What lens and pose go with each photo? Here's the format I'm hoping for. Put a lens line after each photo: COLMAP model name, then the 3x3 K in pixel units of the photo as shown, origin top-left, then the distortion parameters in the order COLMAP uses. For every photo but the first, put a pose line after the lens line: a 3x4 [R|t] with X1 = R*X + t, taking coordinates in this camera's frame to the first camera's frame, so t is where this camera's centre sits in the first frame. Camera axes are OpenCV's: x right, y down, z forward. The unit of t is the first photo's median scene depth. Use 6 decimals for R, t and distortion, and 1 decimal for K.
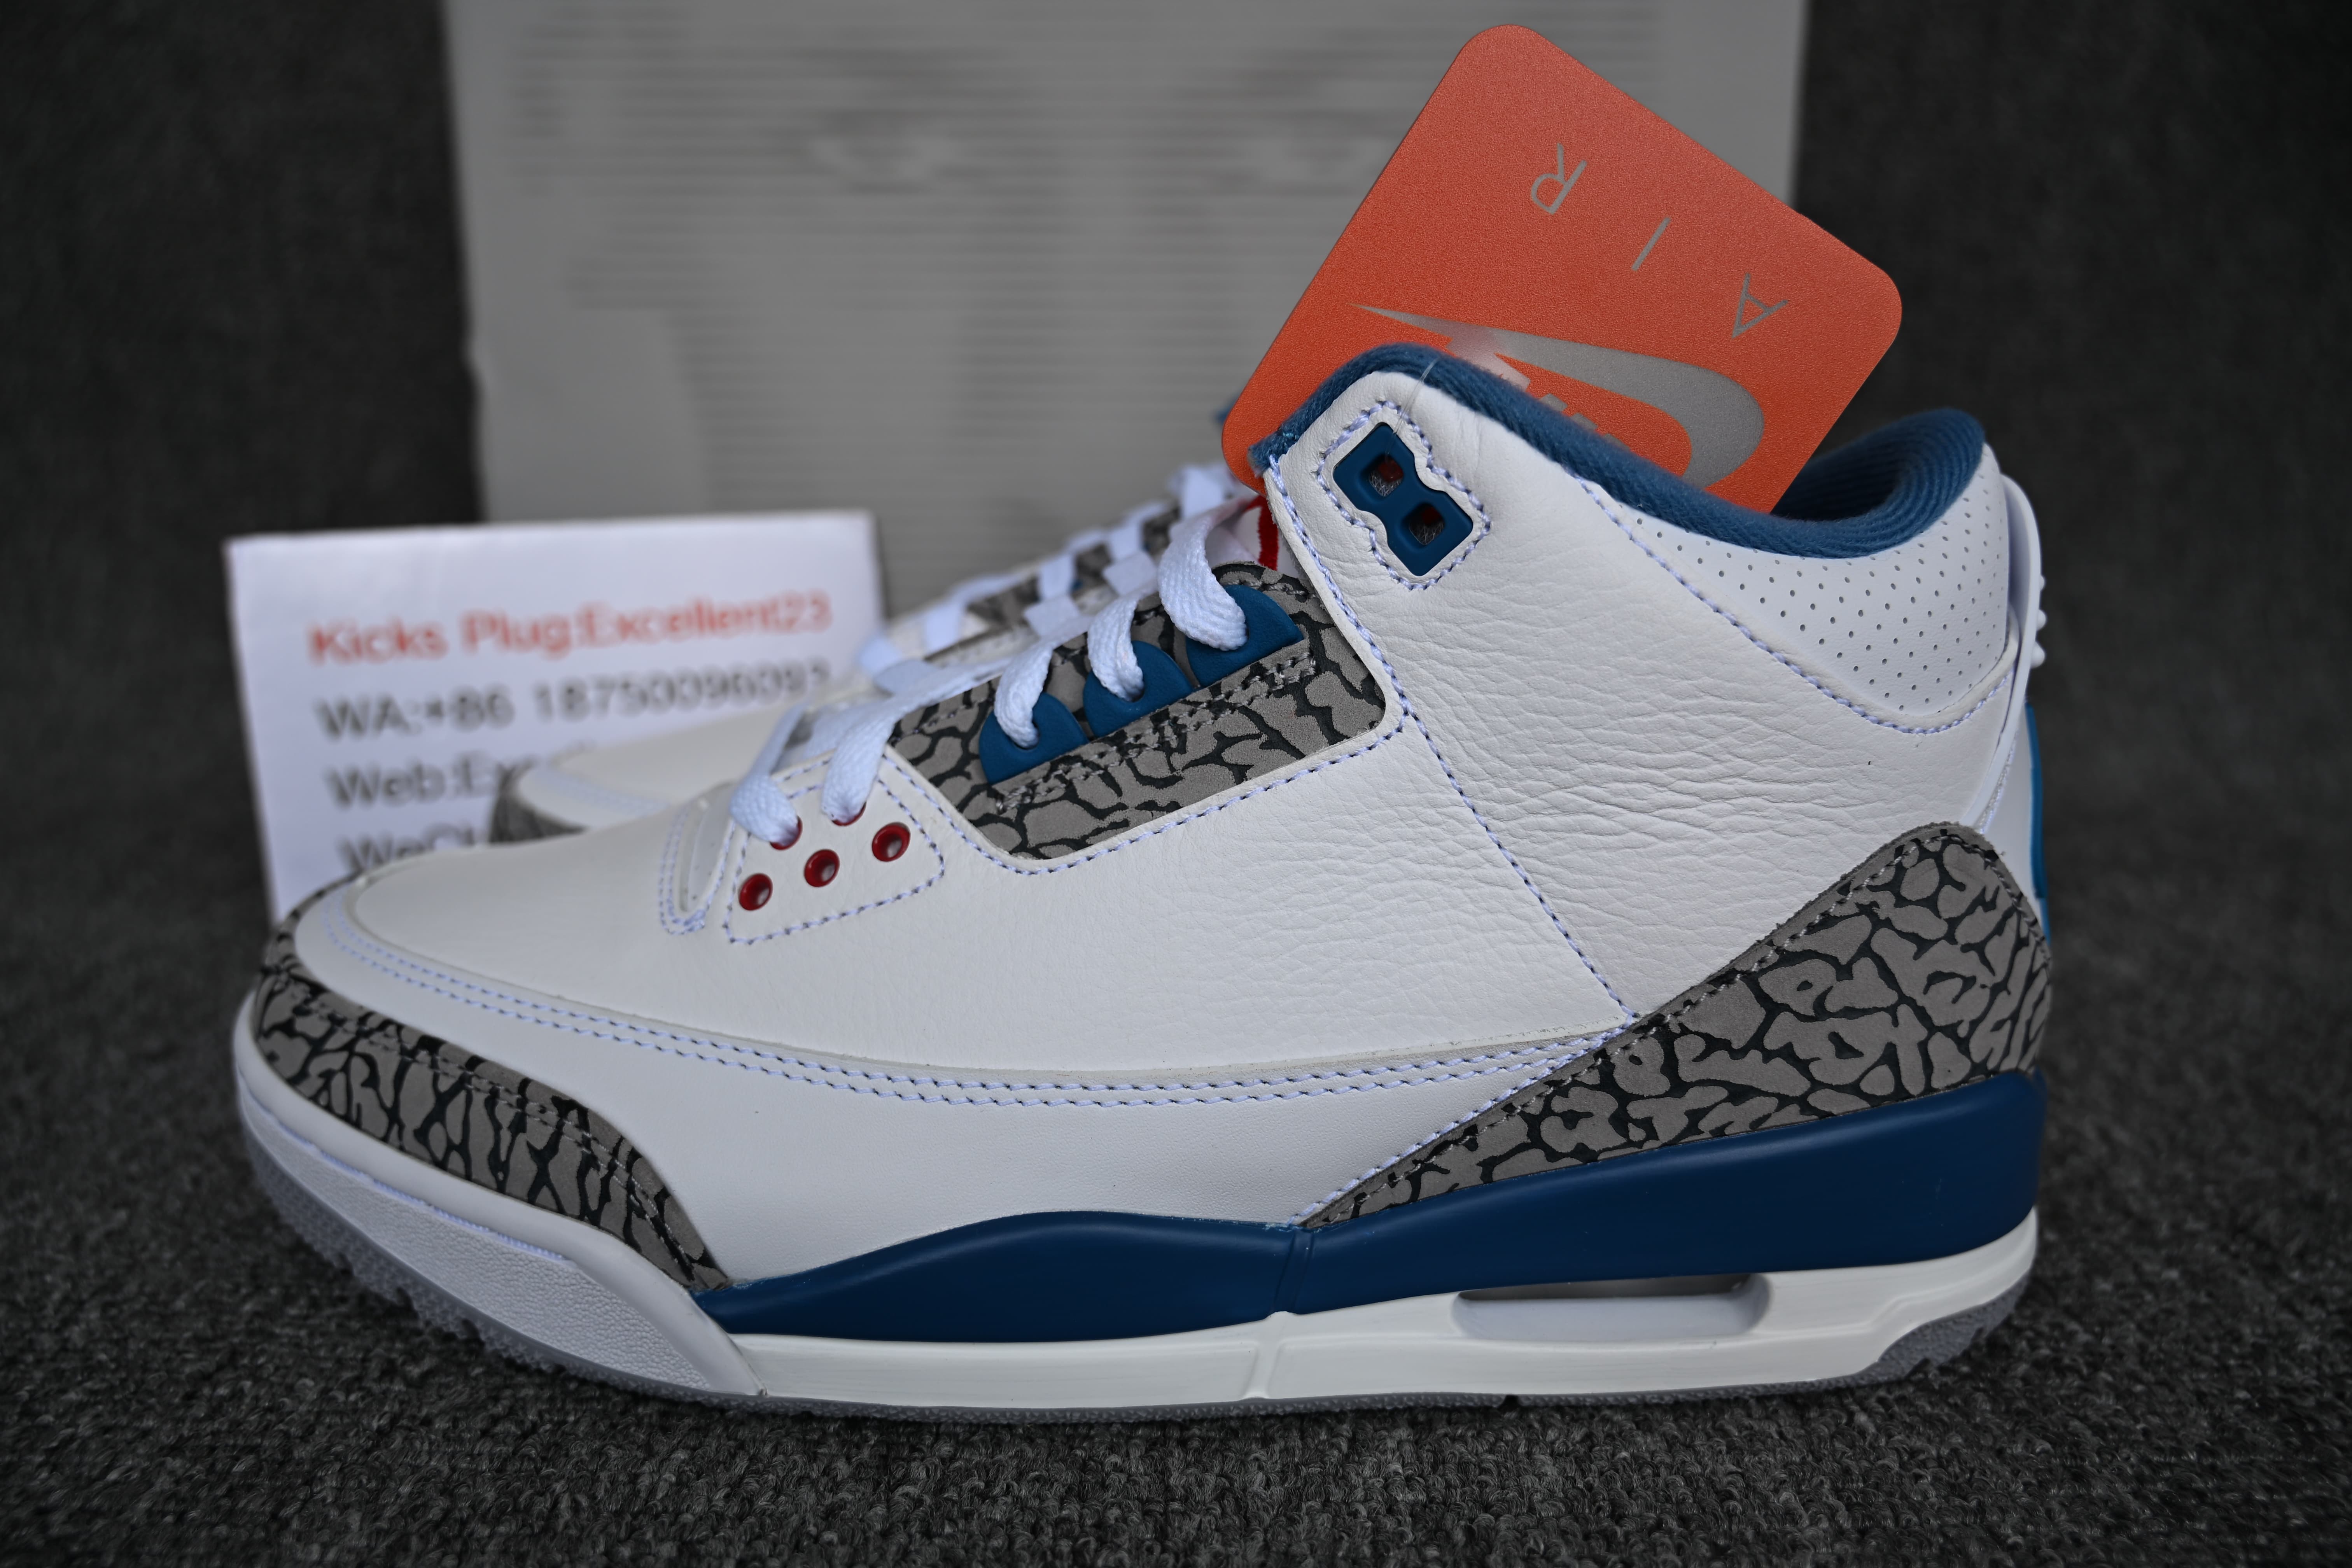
lens RADIAL K [[1559.3, 0, 1180.6], [0, 1559.3, 801.0], [0, 0, 1]] dist [-0.009023, 0.008328]
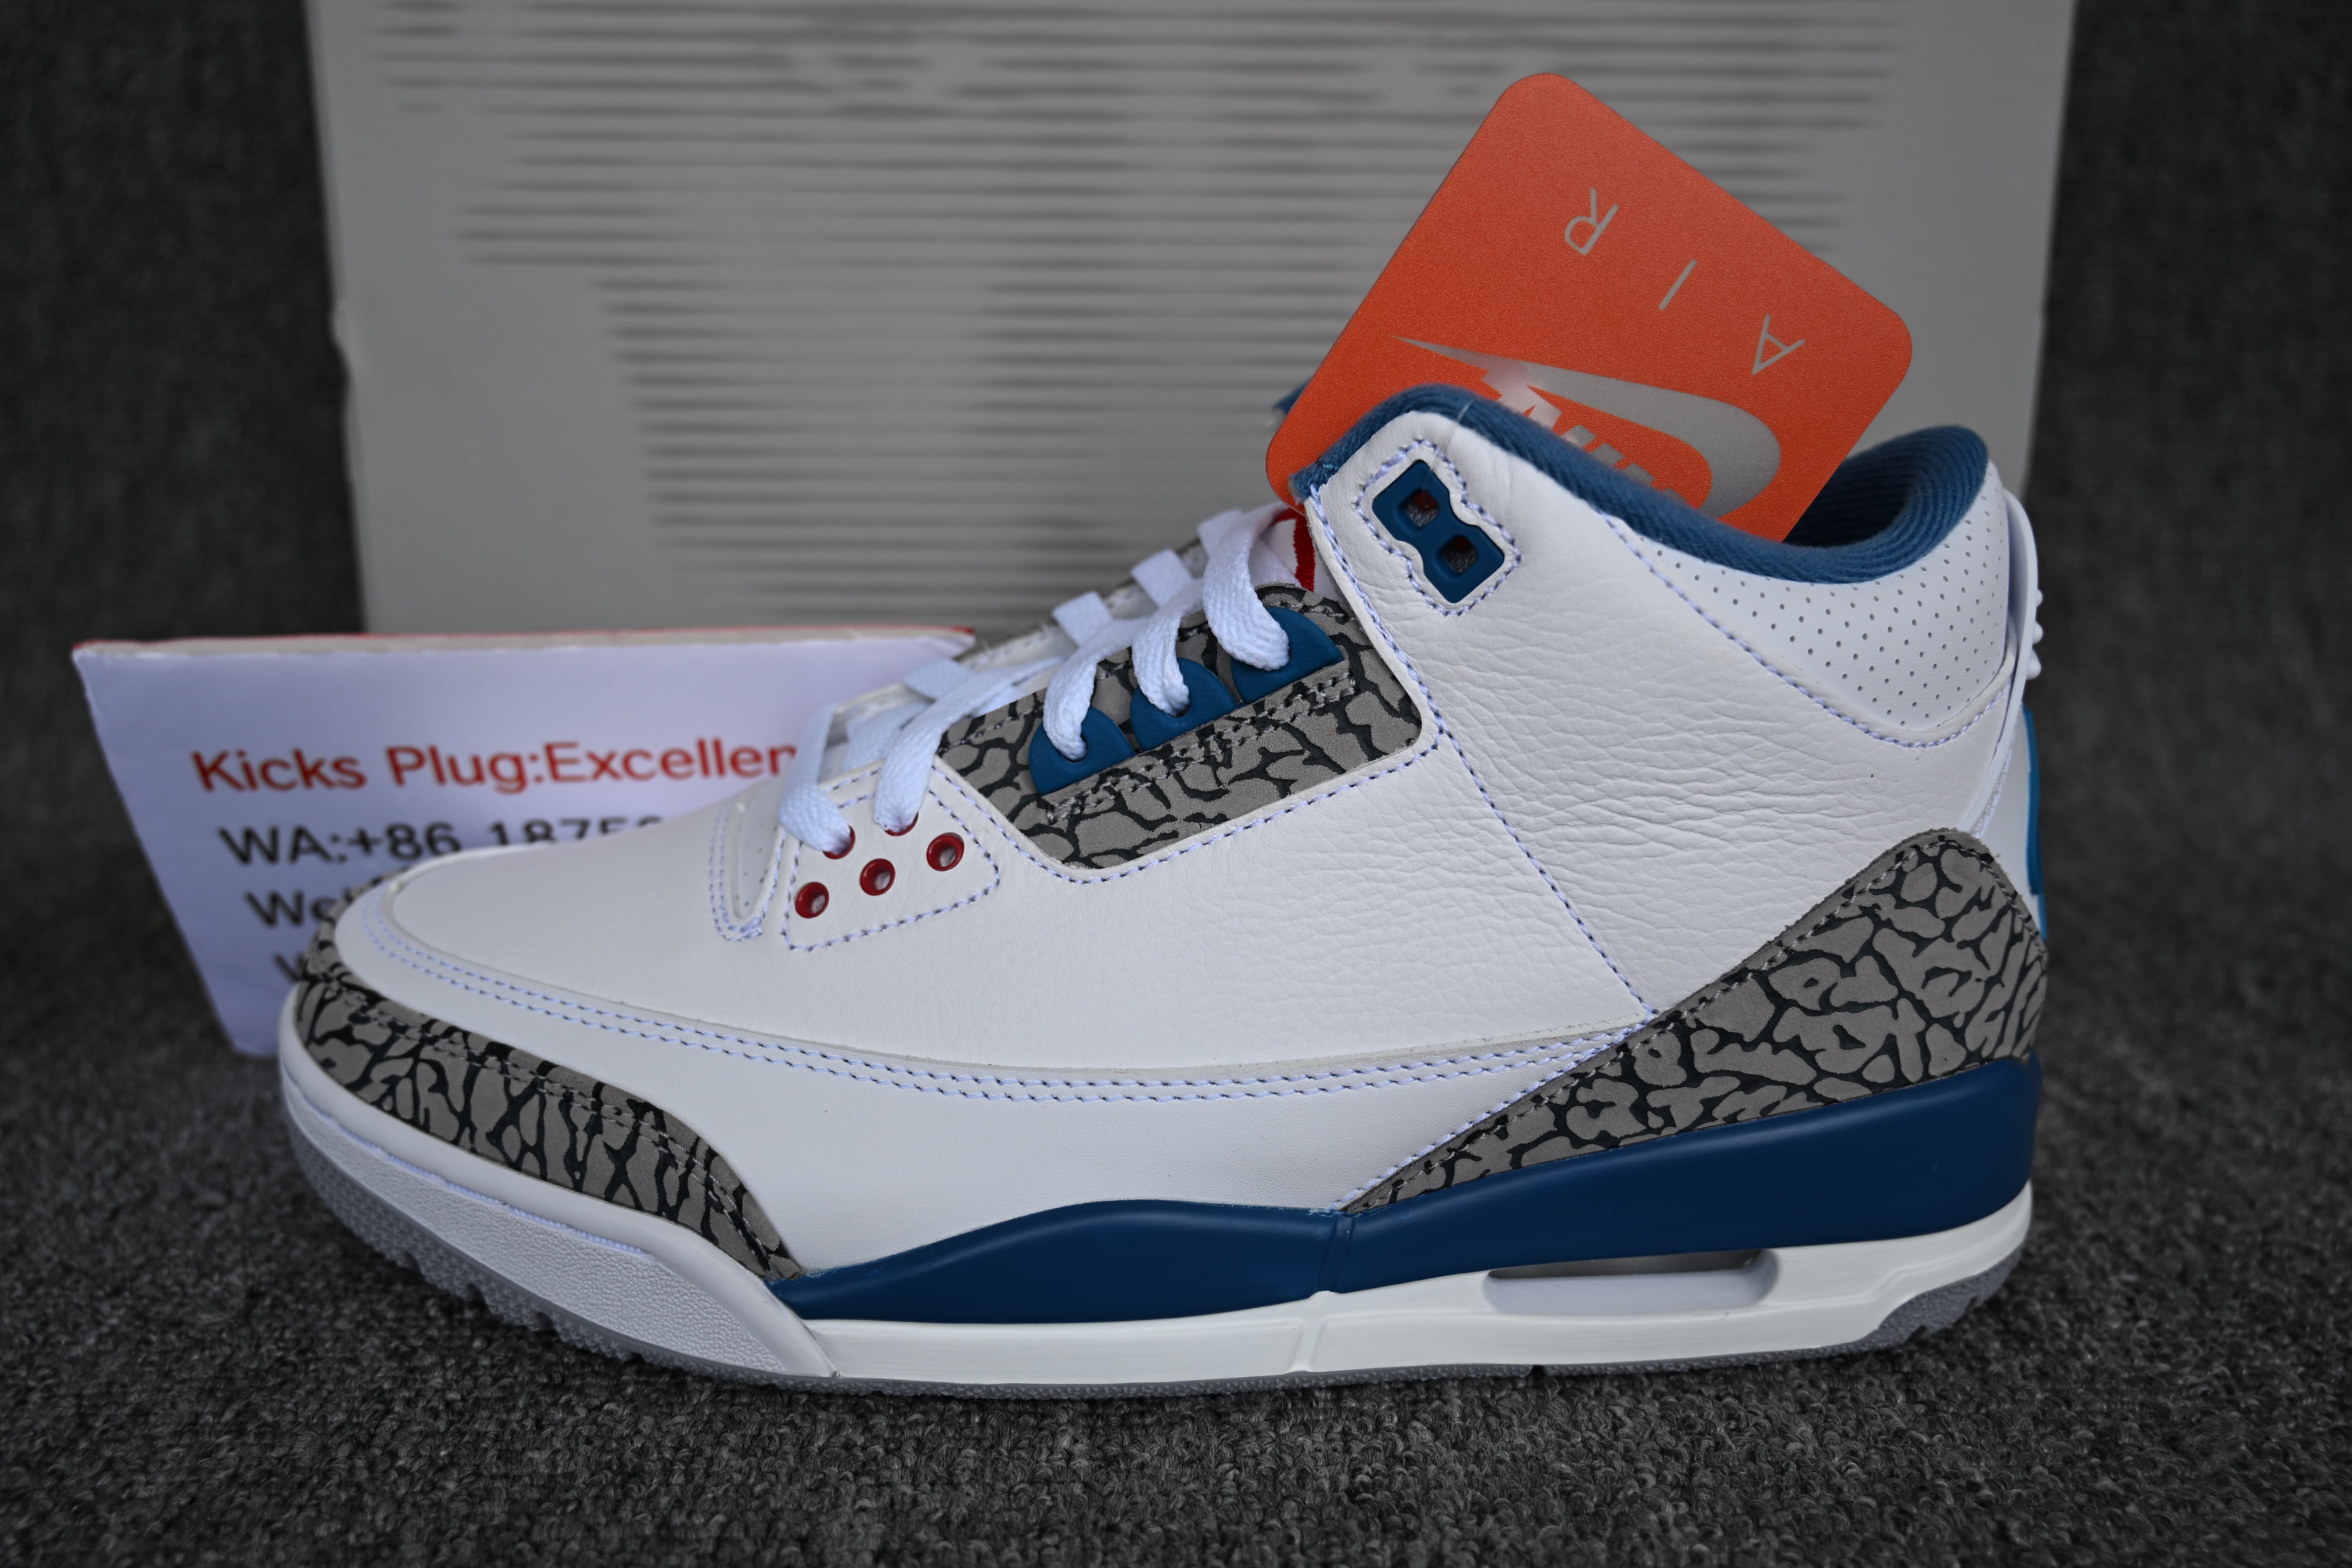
lens RADIAL K [[1882.4, 0, 1177.3], [0, 1882.4, 806.5], [0, 0, 1]] dist [-0.003805, -0.034443]
pose [[0.999584, -0.008156, 0.027648, -0.068887], [0.006975, 0.999070, 0.042557, -0.059150], [-0.027970, -0.042347, 0.998711, -0.269618]]
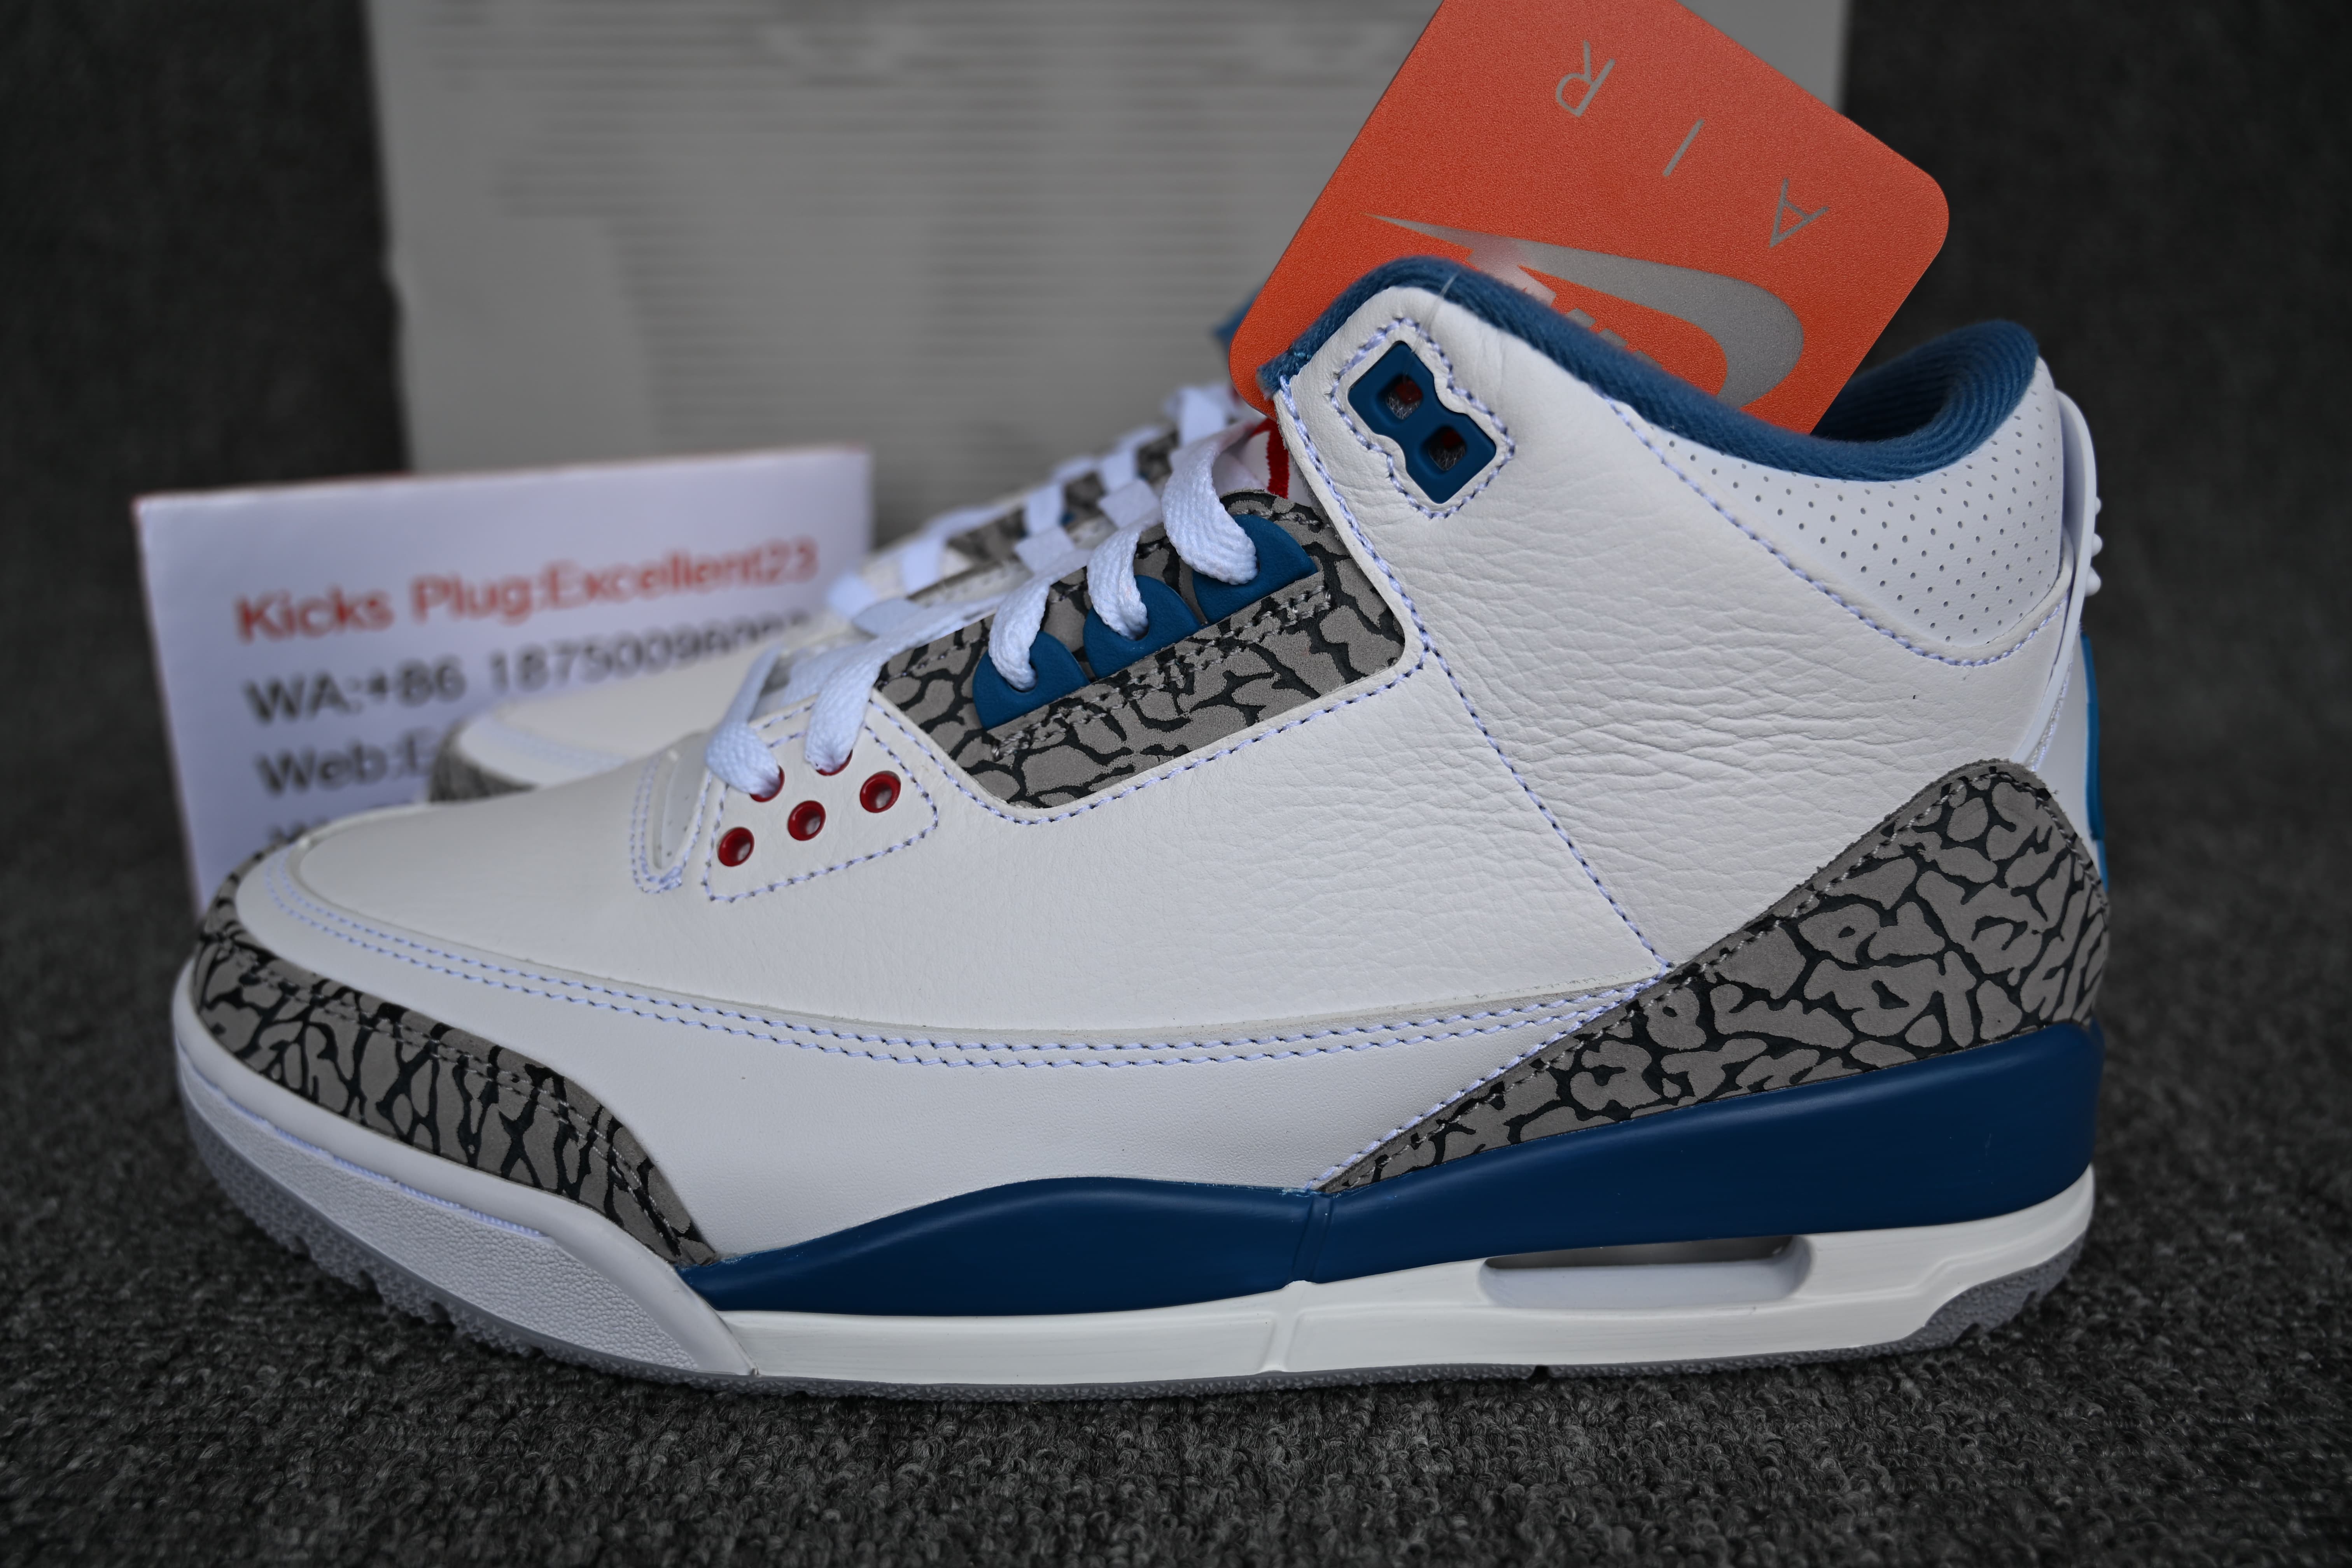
lens RADIAL K [[1758.9, 0, 1182.9], [0, 1758.9, 802.2], [0, 0, 1]] dist [-0.007852, 0.010189]
pose [[0.999911, -0.009606, 0.009289, -0.013820], [0.009399, 0.999711, 0.022116, 0.011323], [-0.009498, -0.022026, 0.999712, -0.066257]]
